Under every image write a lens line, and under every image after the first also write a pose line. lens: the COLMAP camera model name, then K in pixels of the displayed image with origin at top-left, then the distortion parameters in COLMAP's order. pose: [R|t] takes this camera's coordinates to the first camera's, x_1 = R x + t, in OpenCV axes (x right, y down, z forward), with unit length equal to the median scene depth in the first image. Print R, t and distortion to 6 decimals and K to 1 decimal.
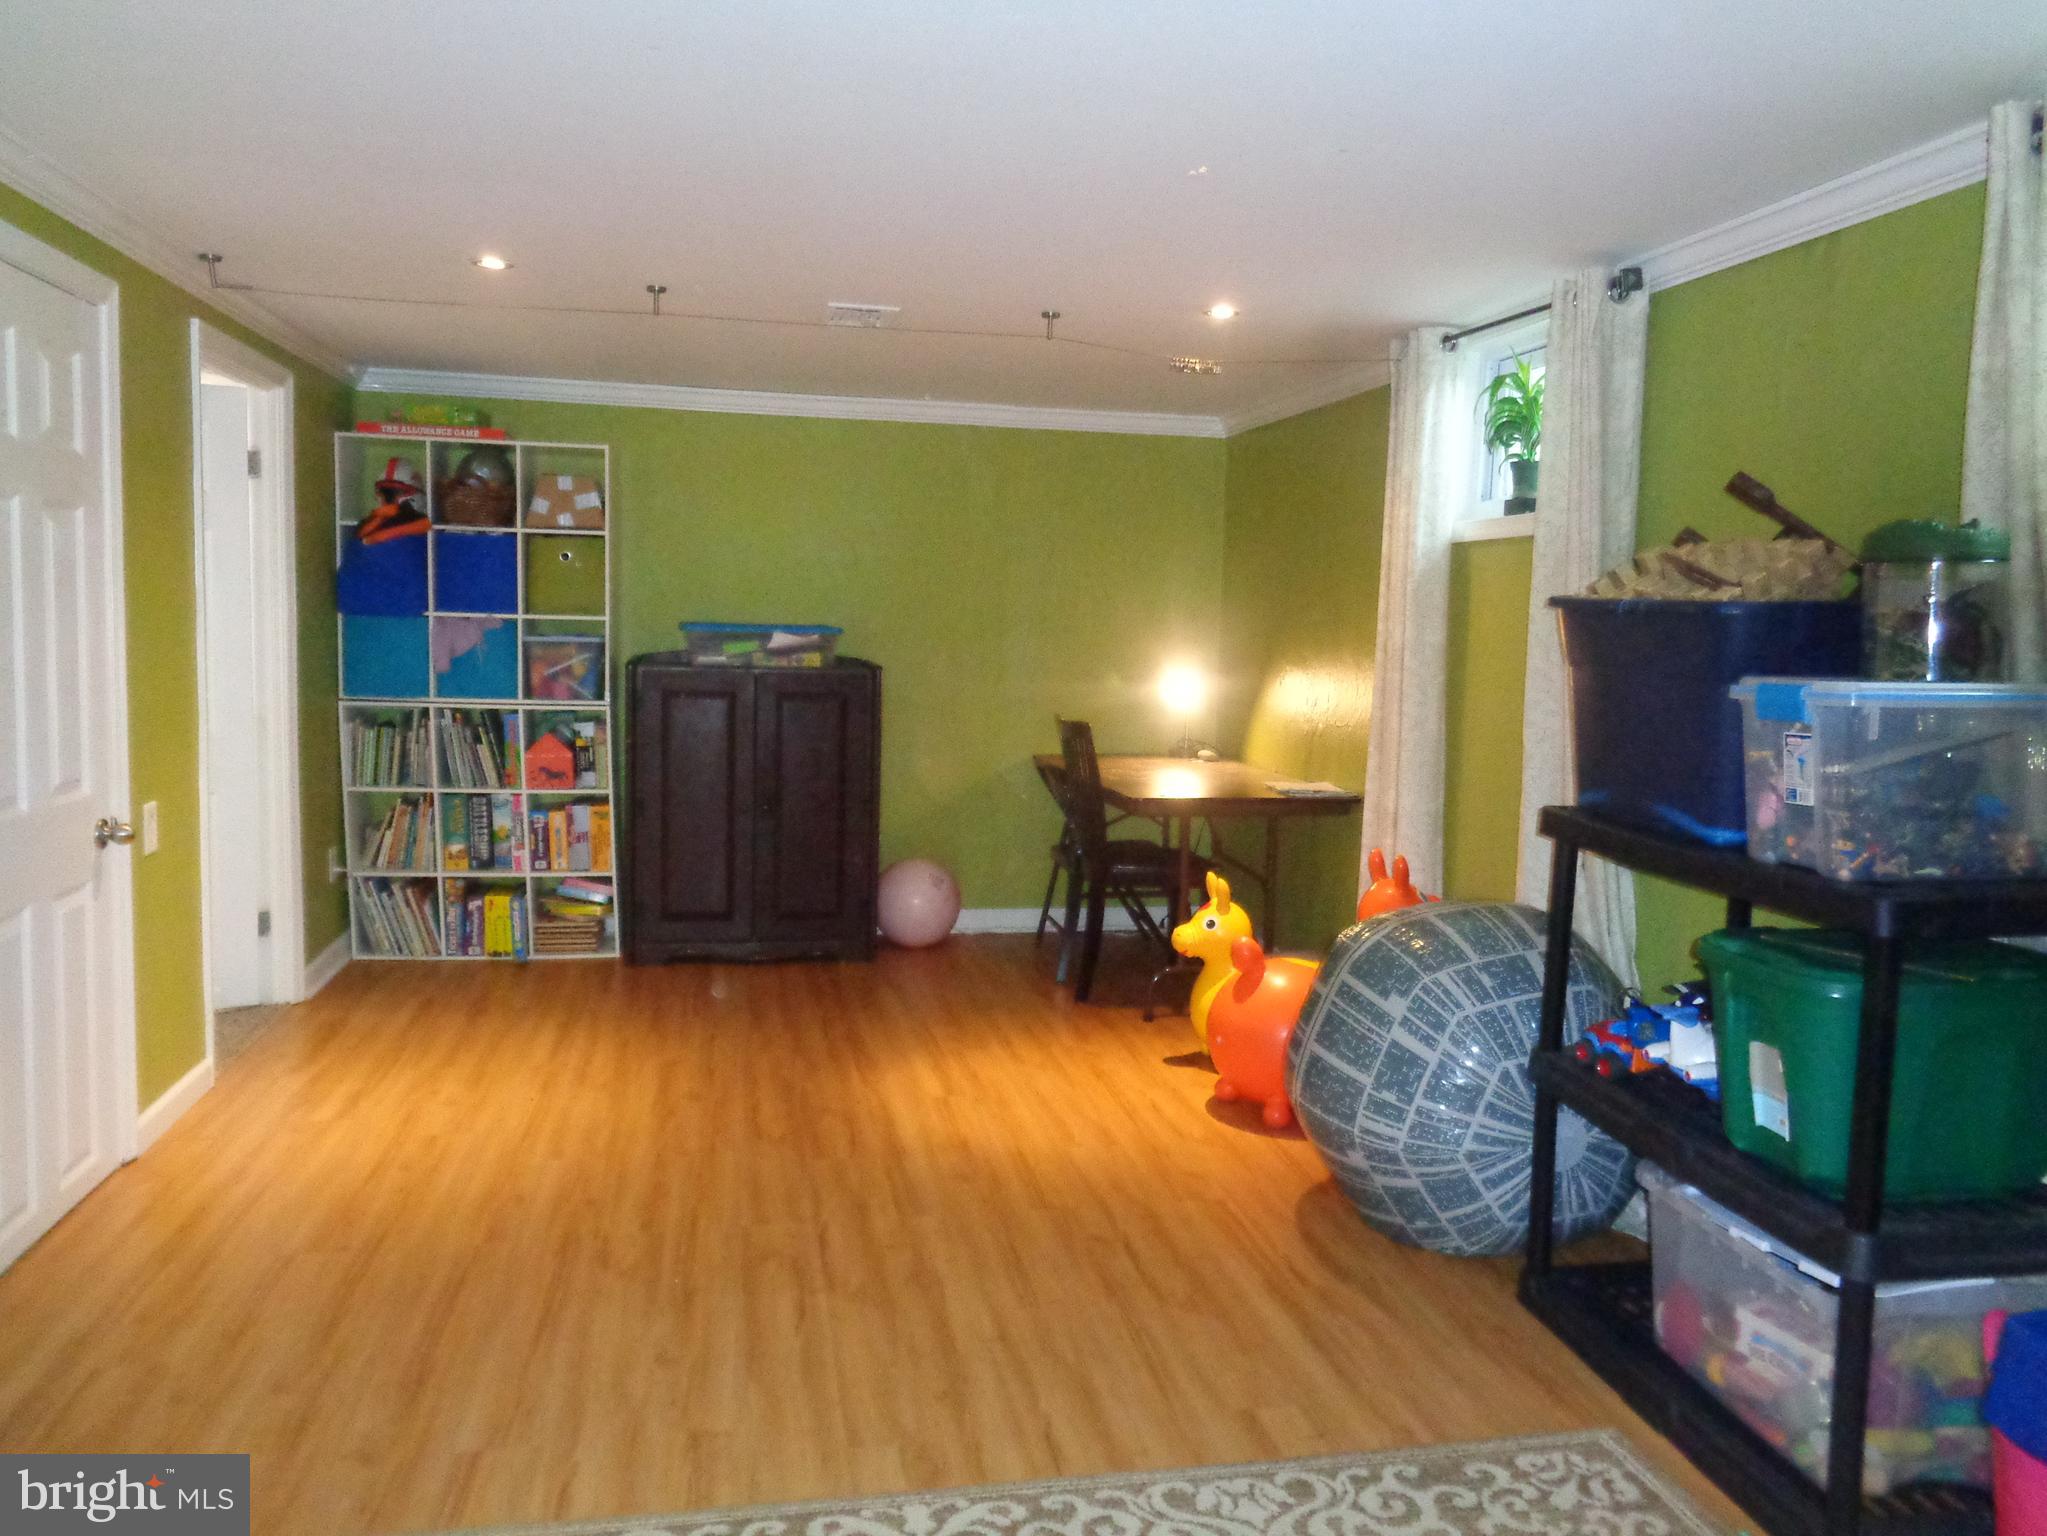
lens RADIAL K [[1522.6, 0, 1022.9], [0, 1522.6, 737.9], [0, 0, 1]] dist [0.003313, -0.003713]
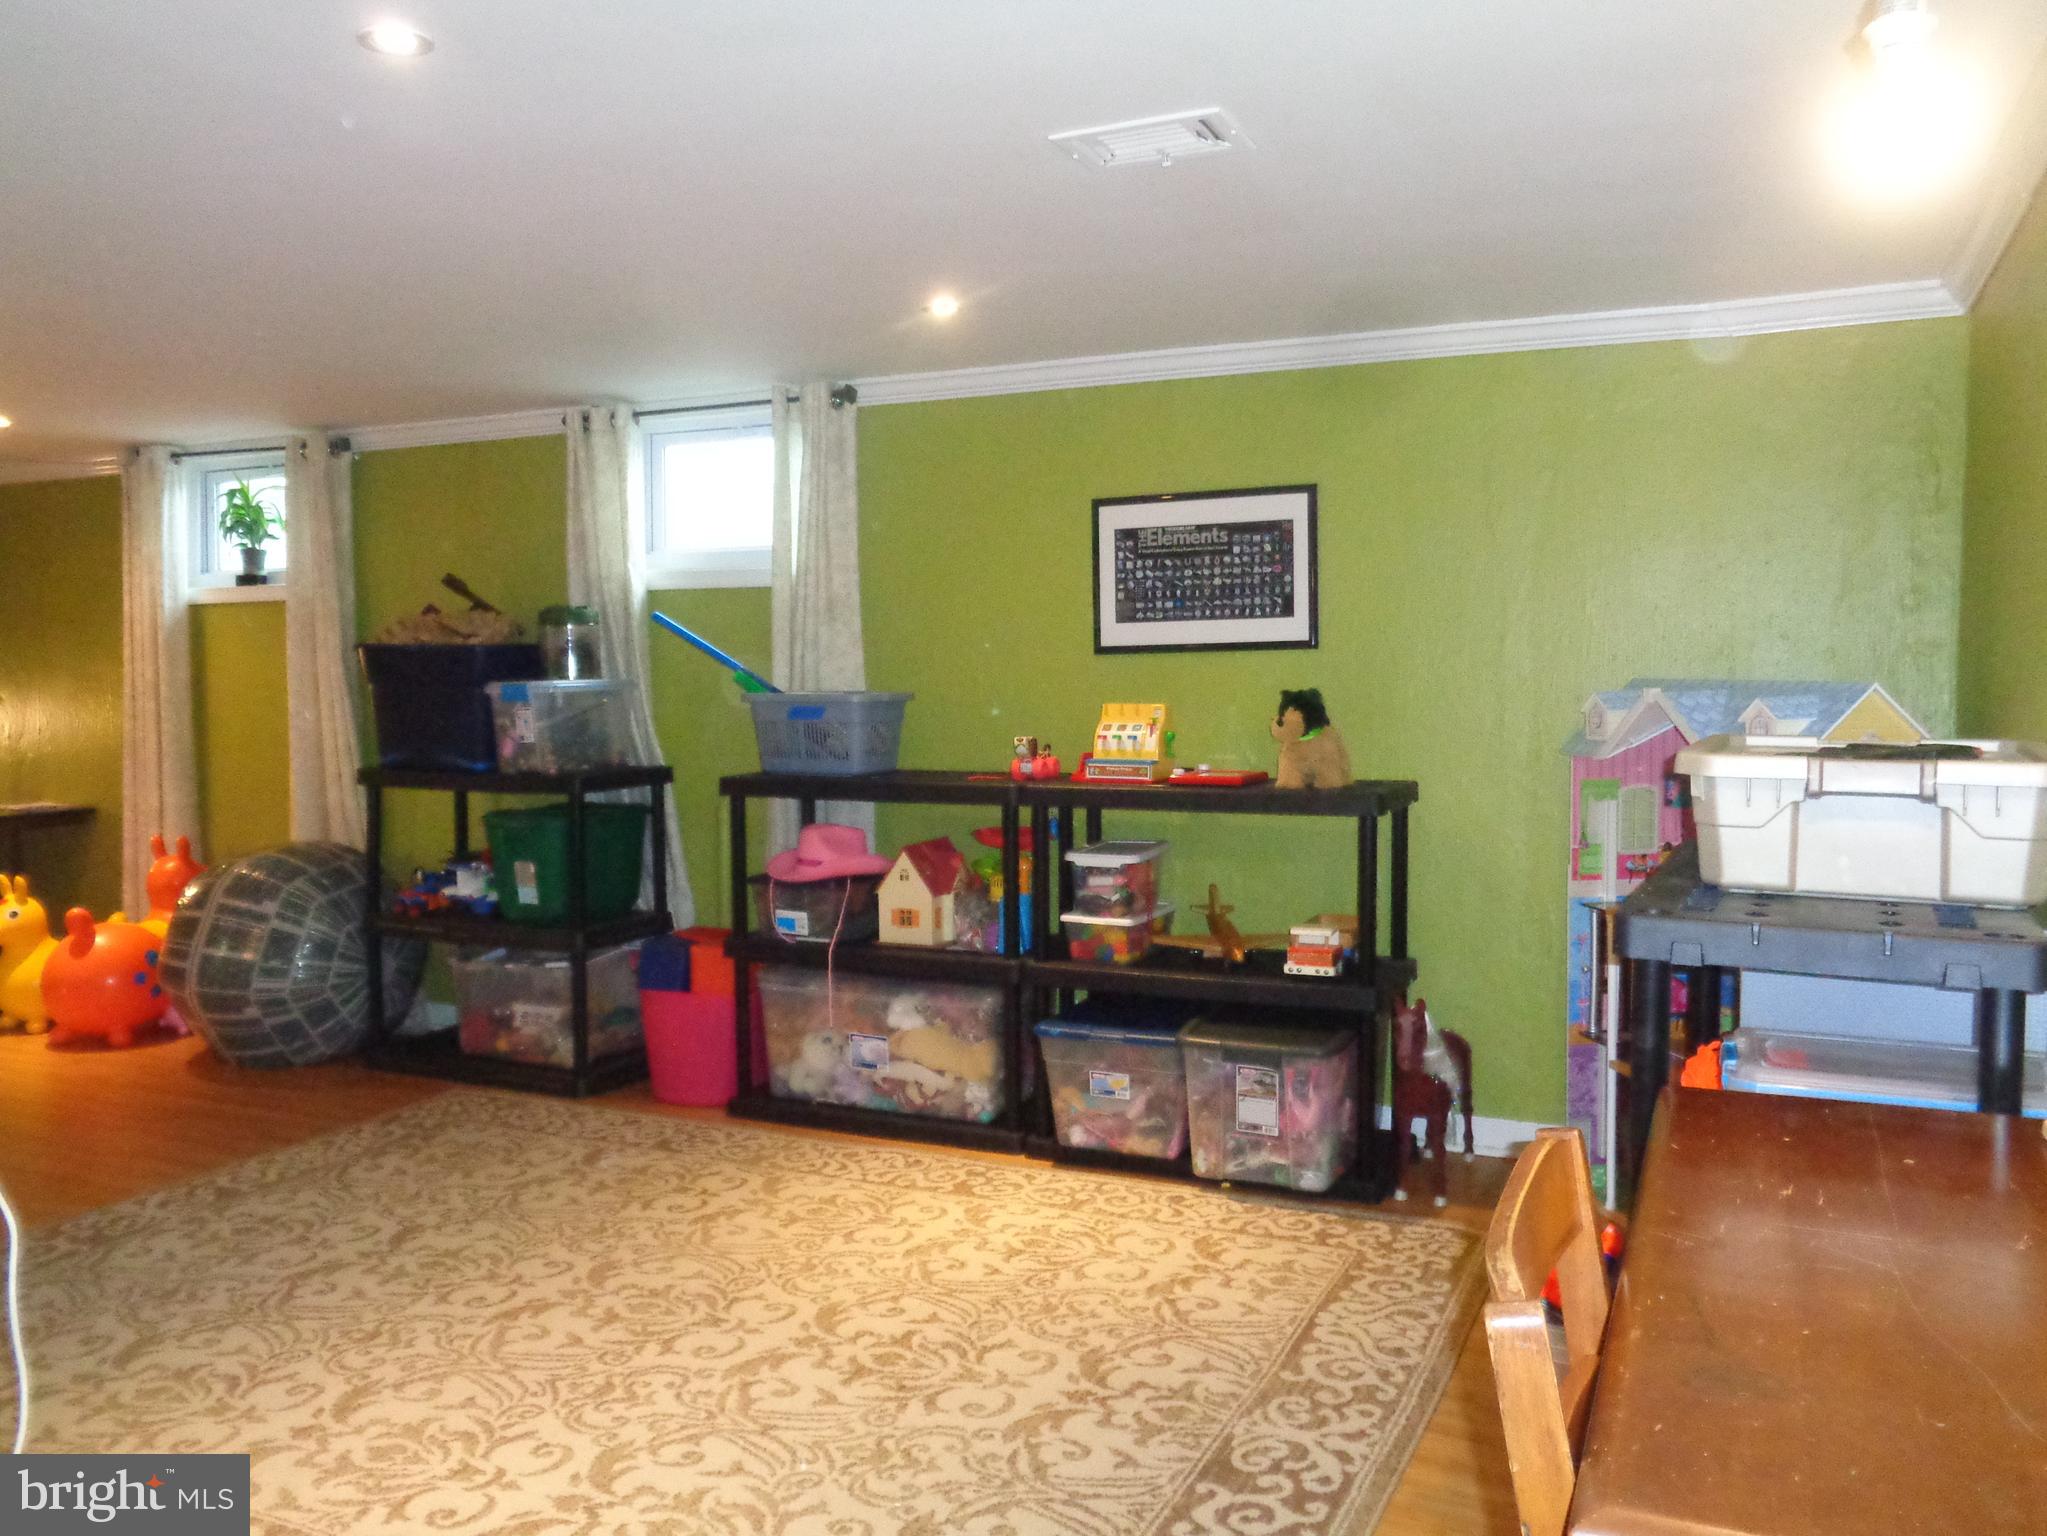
lens RADIAL K [[1625.9, 0, 1023.5], [0, 1625.9, 768.0], [0, 0, 1]] dist [-0.003954, -0.005201]
pose [[0.580498, -0.076305, 0.810679, -0.667014], [0.086861, 0.995722, 0.031525, 0.051094], [-0.809616, 0.052116, 0.584642, -0.623576]]
